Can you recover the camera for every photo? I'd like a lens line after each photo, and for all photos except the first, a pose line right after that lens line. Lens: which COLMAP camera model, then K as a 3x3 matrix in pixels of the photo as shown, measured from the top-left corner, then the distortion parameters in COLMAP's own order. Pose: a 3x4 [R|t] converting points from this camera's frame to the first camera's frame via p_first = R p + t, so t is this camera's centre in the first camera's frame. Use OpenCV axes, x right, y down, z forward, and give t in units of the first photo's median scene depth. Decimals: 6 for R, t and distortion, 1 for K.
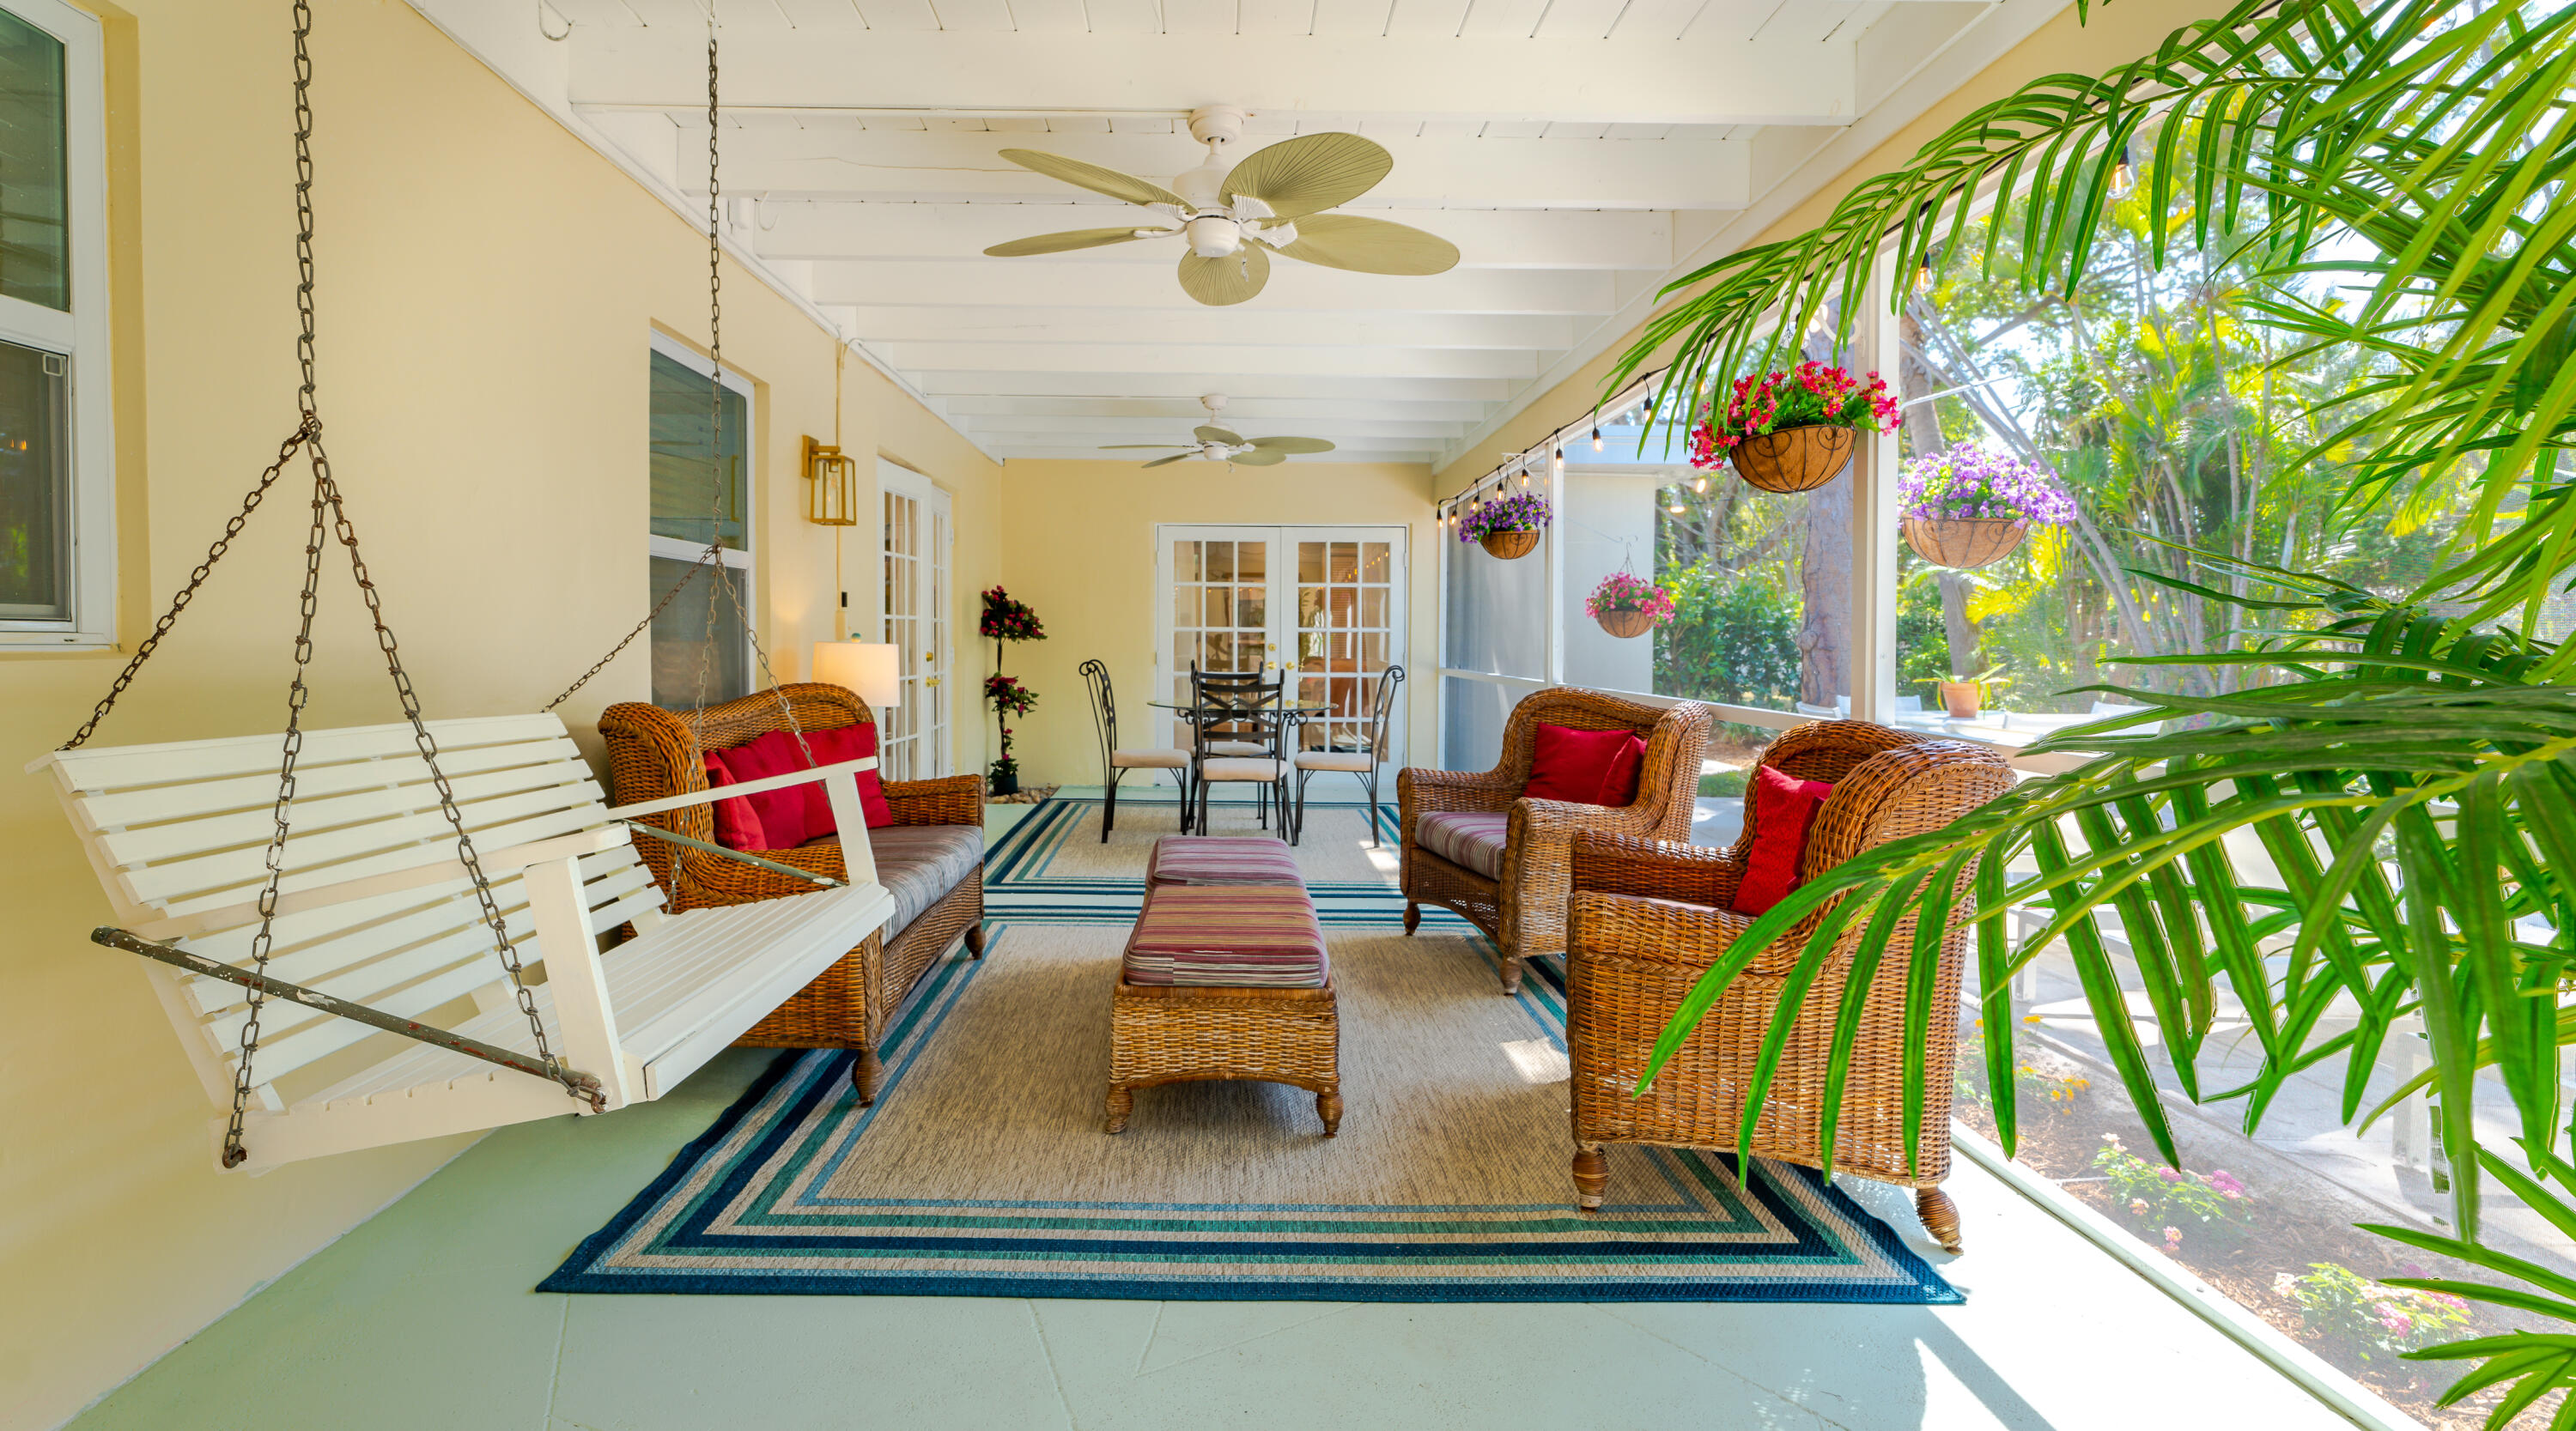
lens RADIAL K [[1196.1, 0, 1216.3], [0, 1196.1, 651.4], [0, 0, 1]] dist [-0.003114, -0.000422]
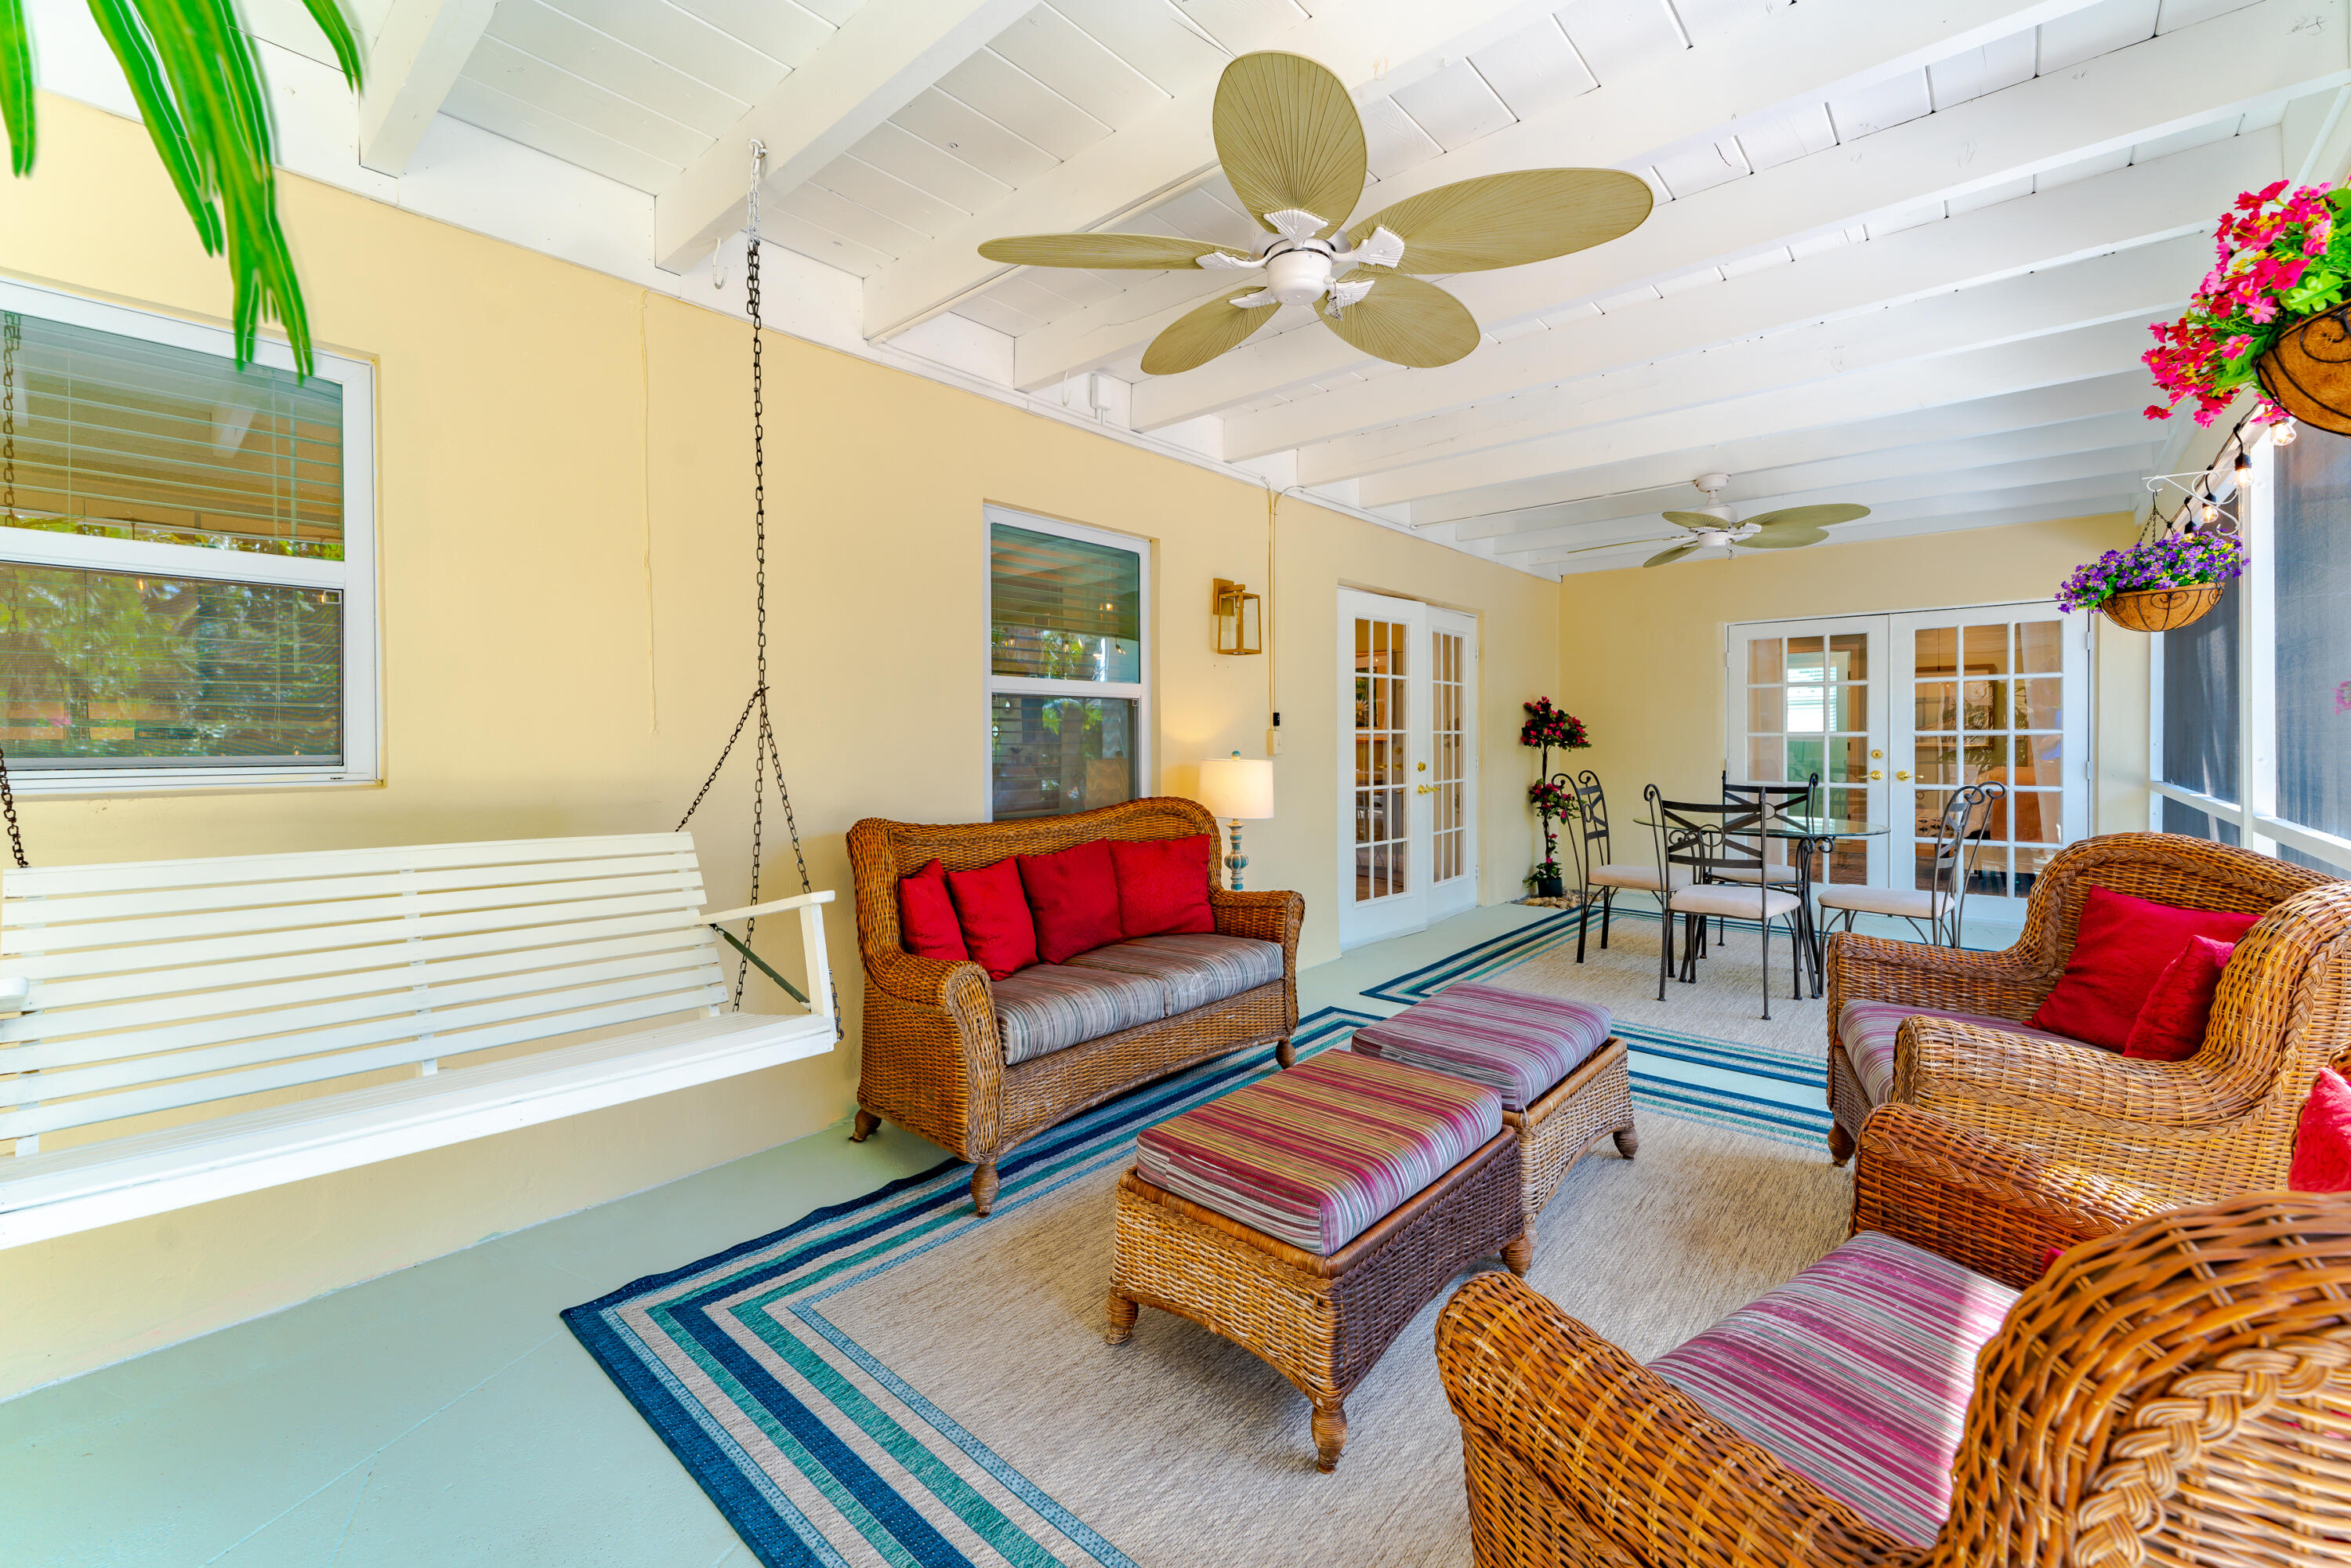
lens RADIAL K [[956.6, 0, 1176.6], [0, 956.6, 746.0], [0, 0, 1]] dist [0.000679, 0.000046]
pose [[0.755908, -0.007878, -0.654631, 0.250512], [0.004314, 0.999966, -0.007053, -0.014926], [0.654664, 0.002508, 0.755916, 0.311189]]
